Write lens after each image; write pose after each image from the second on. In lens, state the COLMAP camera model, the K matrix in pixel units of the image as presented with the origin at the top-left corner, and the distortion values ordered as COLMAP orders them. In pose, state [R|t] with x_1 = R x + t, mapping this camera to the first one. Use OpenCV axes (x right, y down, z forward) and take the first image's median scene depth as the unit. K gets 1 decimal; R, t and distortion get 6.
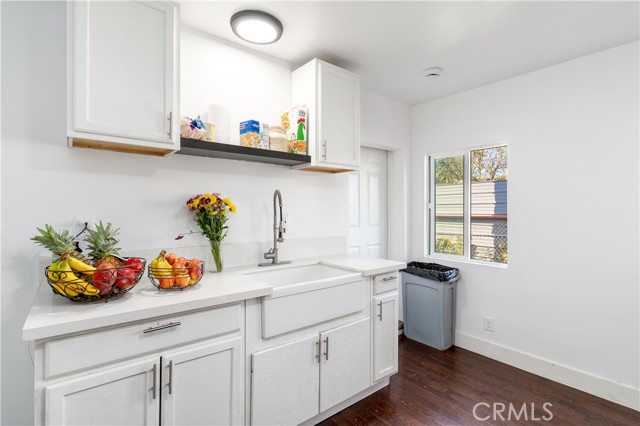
lens RADIAL K [[306.7, 0, 320.0], [0, 306.7, 213.0], [0, 0, 1]] dist [0.001700, -0.000092]
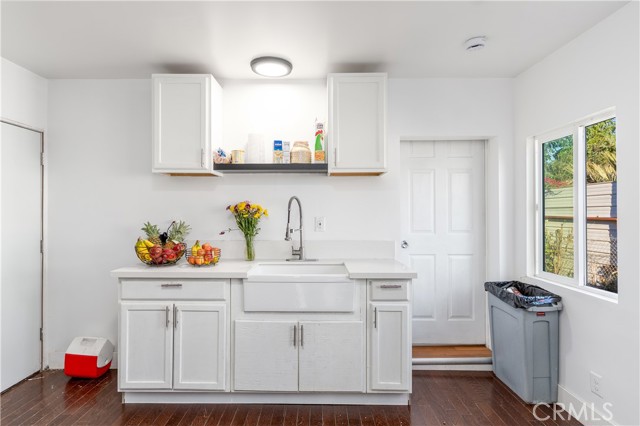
lens RADIAL K [[334.6, 0, 311.9], [0, 334.6, 211.9], [0, 0, 1]] dist [0.003145, 0.000380]
pose [[0.770674, -0.002845, -0.637223, 0.734198], [-0.005348, 0.999926, -0.010933, -0.002029], [0.637207, 0.011834, 0.770602, 0.056862]]
